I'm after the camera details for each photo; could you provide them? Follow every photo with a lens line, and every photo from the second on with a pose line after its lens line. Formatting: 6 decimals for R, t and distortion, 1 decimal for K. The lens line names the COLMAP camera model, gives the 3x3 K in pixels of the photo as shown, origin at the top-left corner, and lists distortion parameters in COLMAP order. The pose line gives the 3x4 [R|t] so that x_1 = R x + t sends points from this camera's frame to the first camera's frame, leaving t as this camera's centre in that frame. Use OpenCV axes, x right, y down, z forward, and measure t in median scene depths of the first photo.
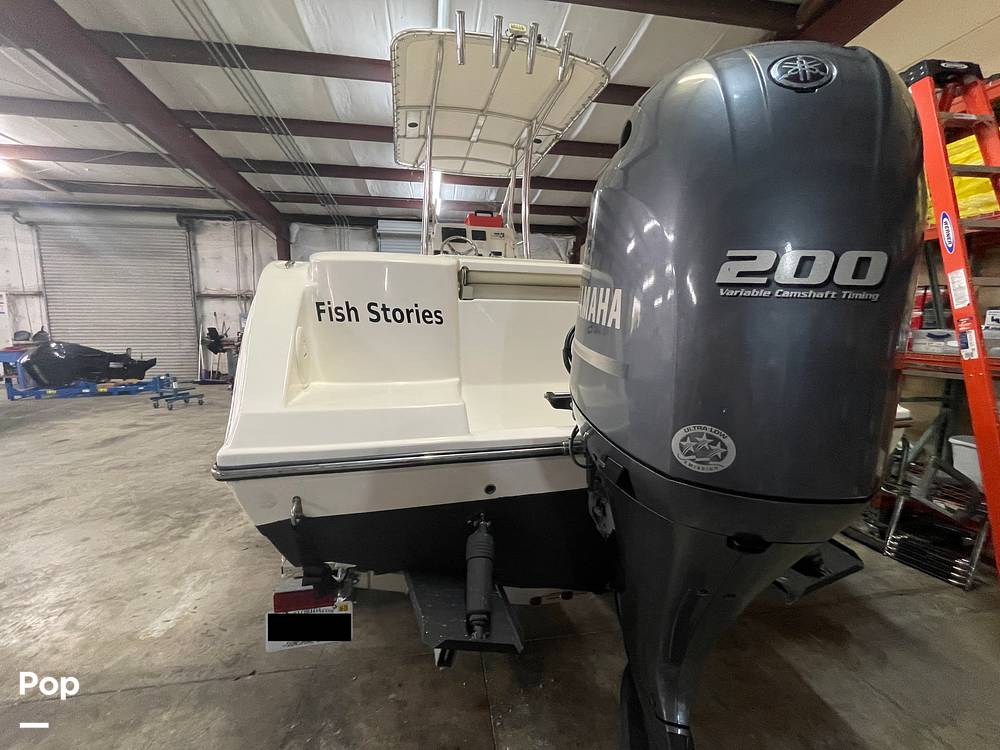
lens RADIAL K [[400.2, 0, 500.0], [0, 400.2, 375.0], [0, 0, 1]] dist [0.000710, 0.000172]
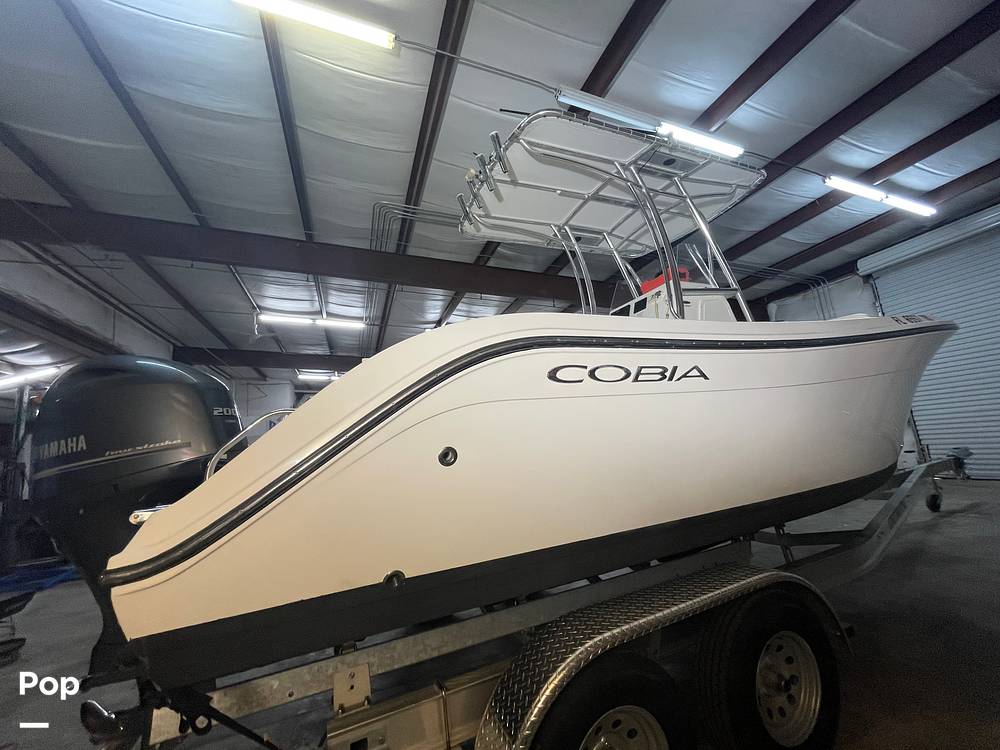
lens RADIAL K [[400.2, 0, 500.0], [0, 400.2, 375.0], [0, 0, 1]] dist [0.000710, 0.000172]
pose [[0.167370, -0.183815, -0.968607, 0.311079], [-0.032815, 0.980882, -0.191815, -0.014308], [0.985348, 0.063889, 0.158138, 0.279491]]
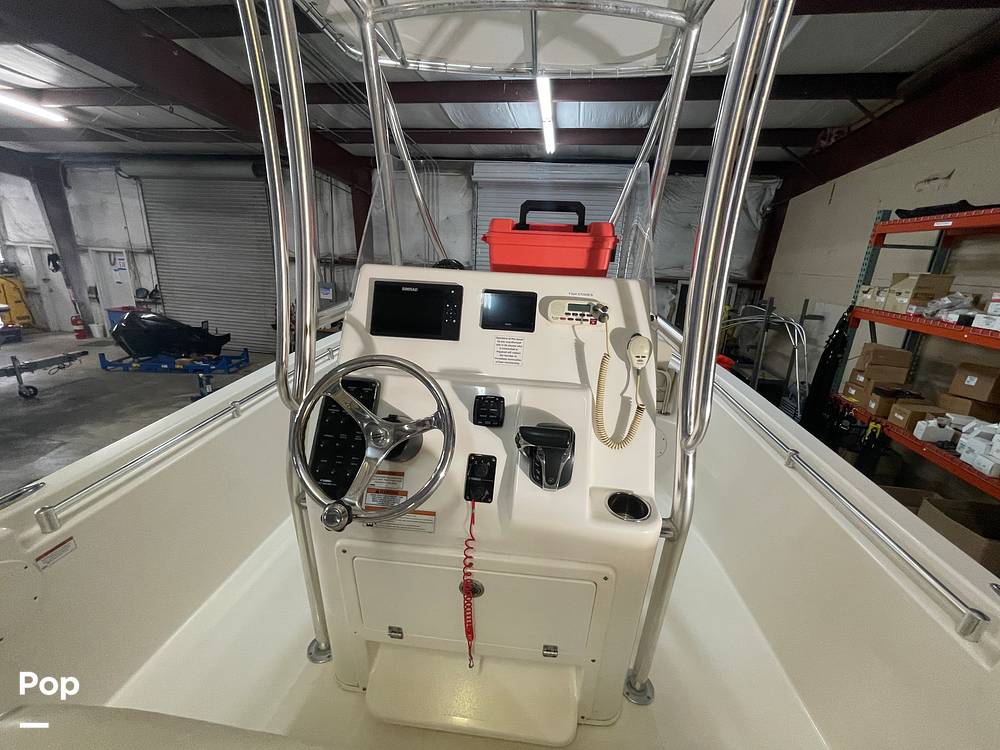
lens RADIAL K [[400.2, 0, 500.0], [0, 400.2, 375.0], [0, 0, 1]] dist [0.000710, 0.000172]
pose [[0.942454, 0.136839, -0.305052, 0.012490], [-0.087368, 0.981502, 0.170355, -0.161060], [0.322720, -0.133899, 0.936975, 0.337009]]
